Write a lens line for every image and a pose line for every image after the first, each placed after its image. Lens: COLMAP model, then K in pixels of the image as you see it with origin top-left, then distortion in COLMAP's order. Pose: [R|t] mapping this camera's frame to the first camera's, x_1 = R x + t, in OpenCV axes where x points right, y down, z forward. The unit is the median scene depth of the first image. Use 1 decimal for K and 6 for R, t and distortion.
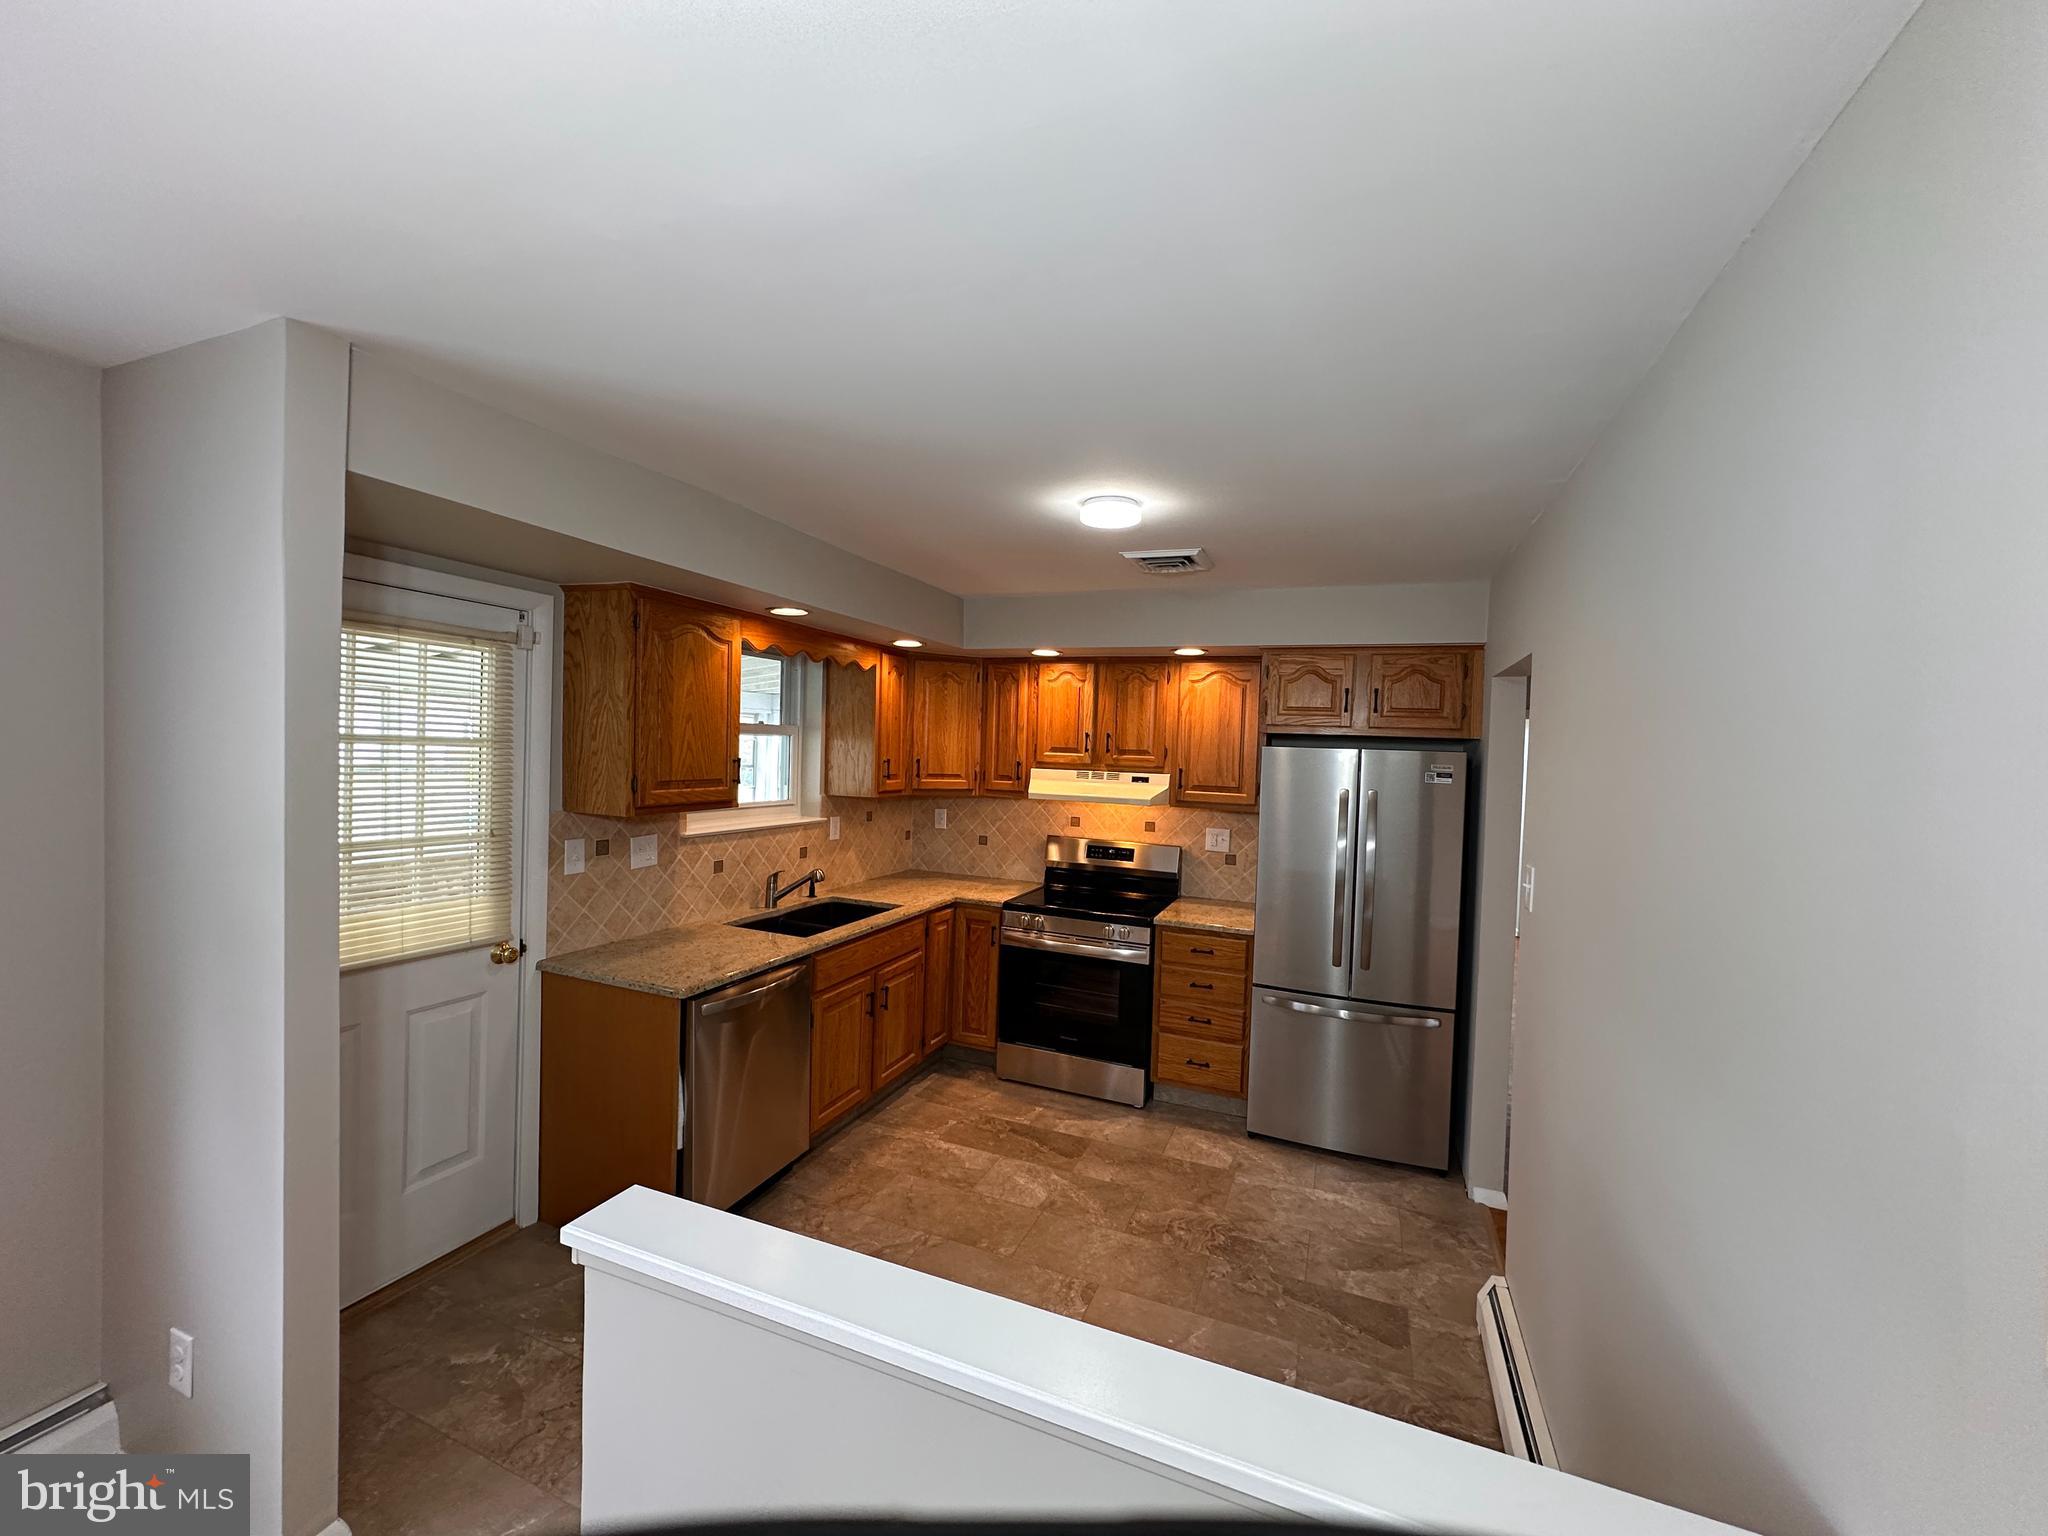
lens RADIAL K [[813.1, 0, 1024.6], [0, 813.1, 769.3], [0, 0, 1]] dist [0.000834, -0.000289]
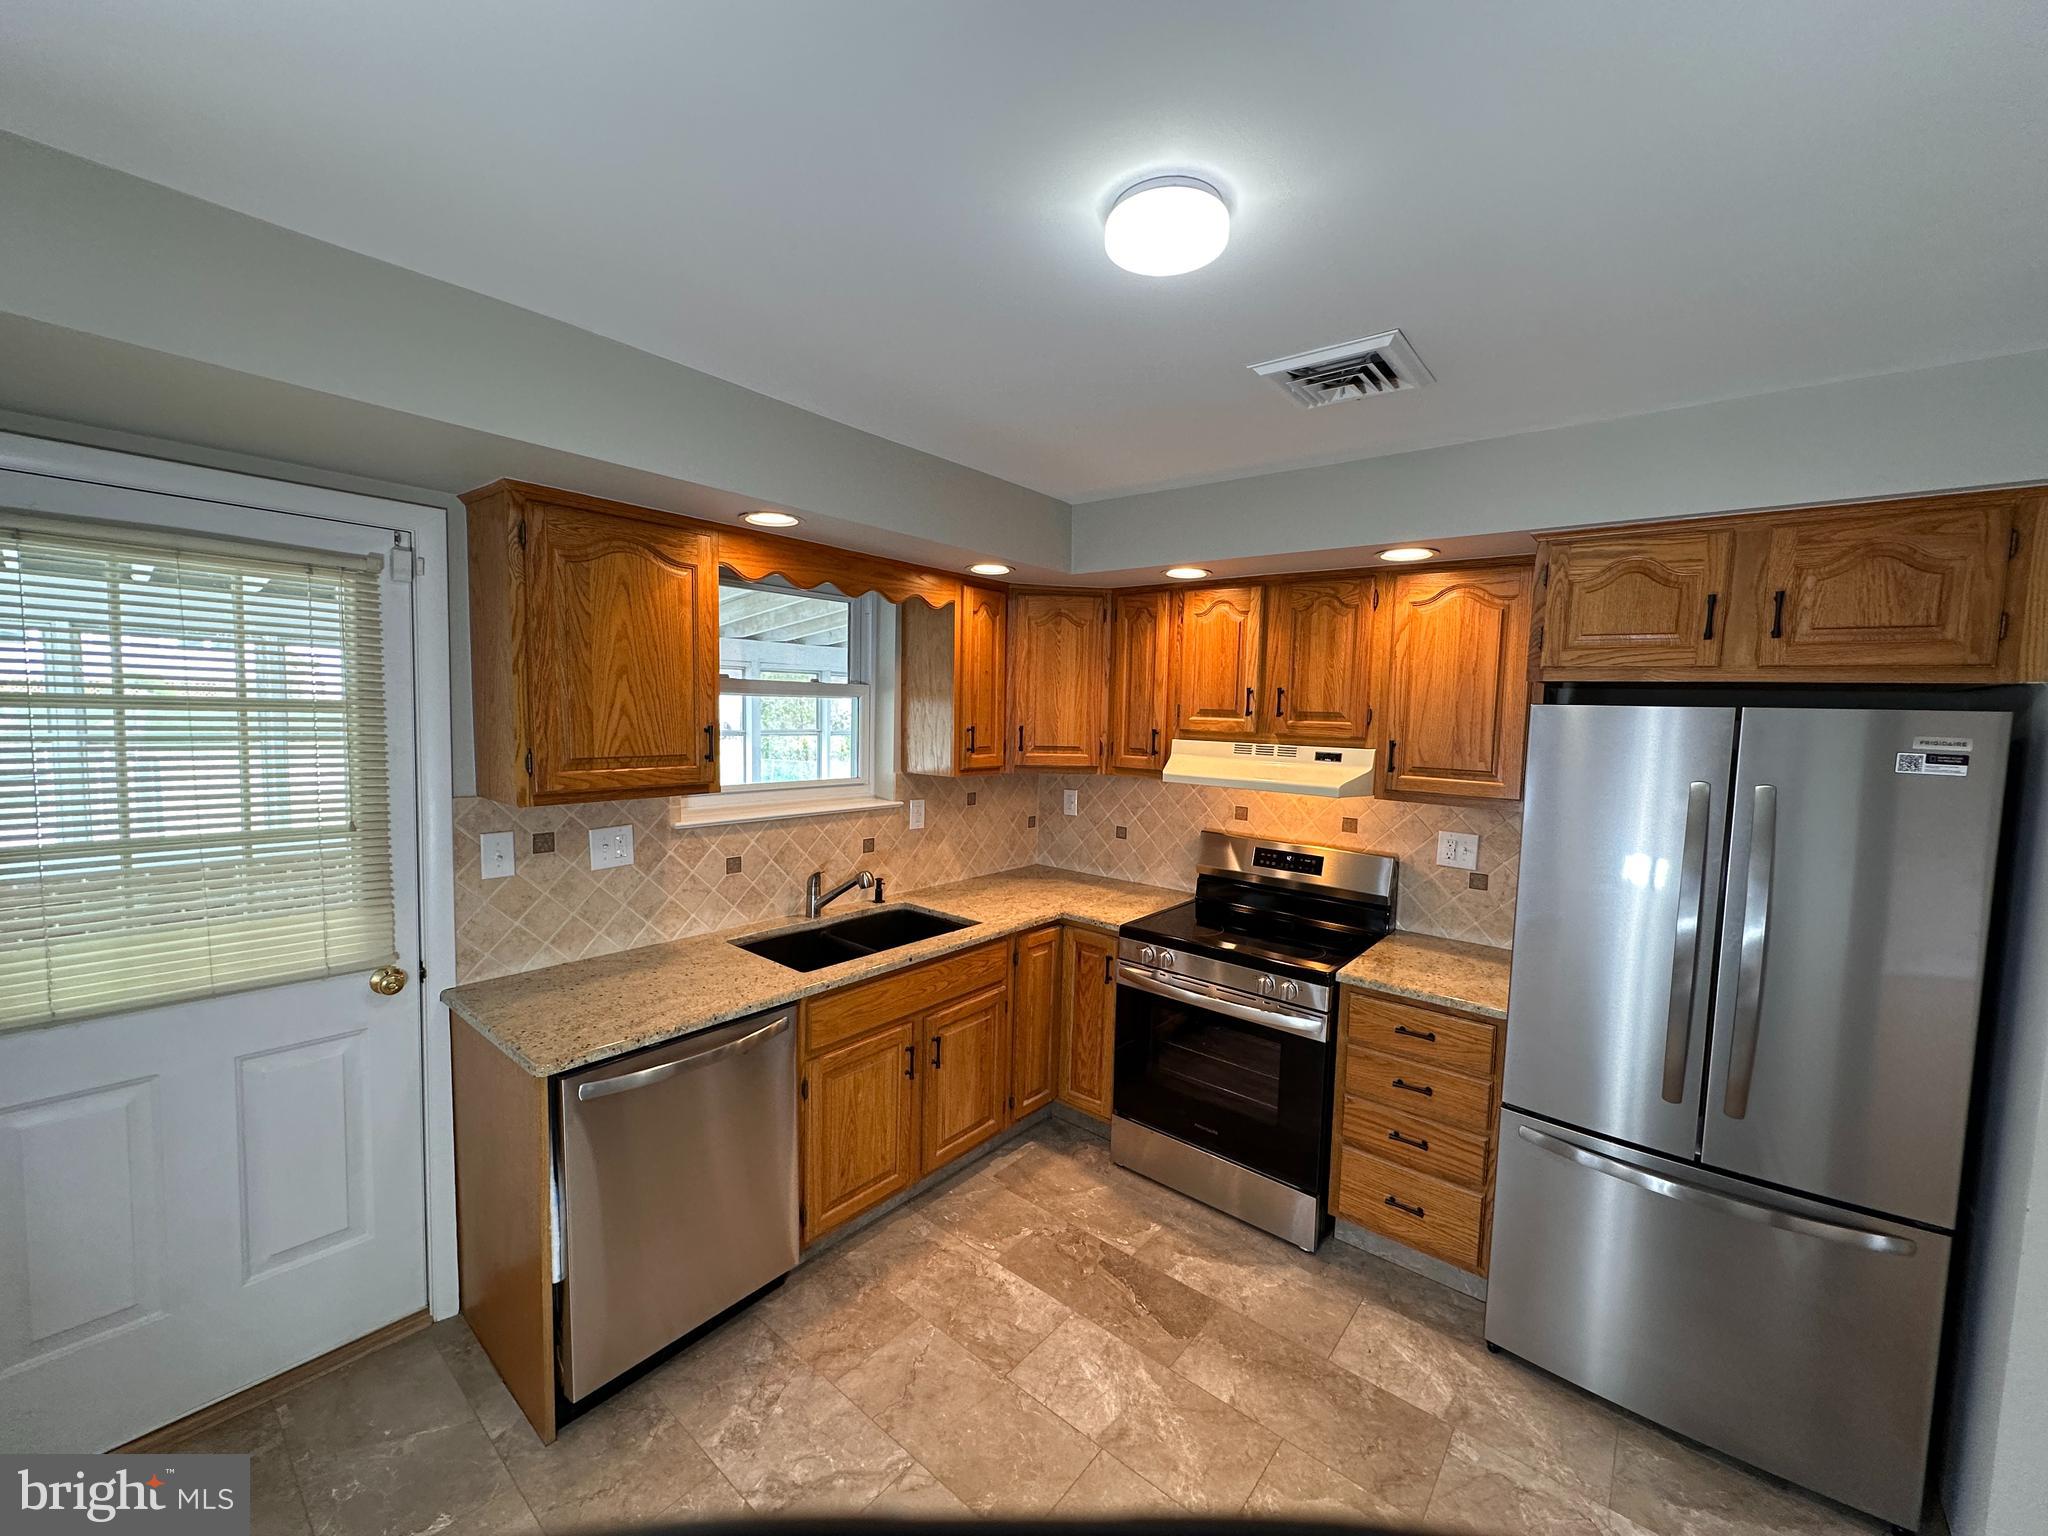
lens RADIAL K [[813.1, 0, 1023.0], [0, 813.1, 769.0], [0, 0, 1]] dist [0.000834, -0.000289]
pose [[0.954586, 0.014250, -0.297593, 0.125189], [-0.002143, 0.999158, 0.040969, -0.005347], [0.297926, -0.038470, 0.953813, 0.352585]]
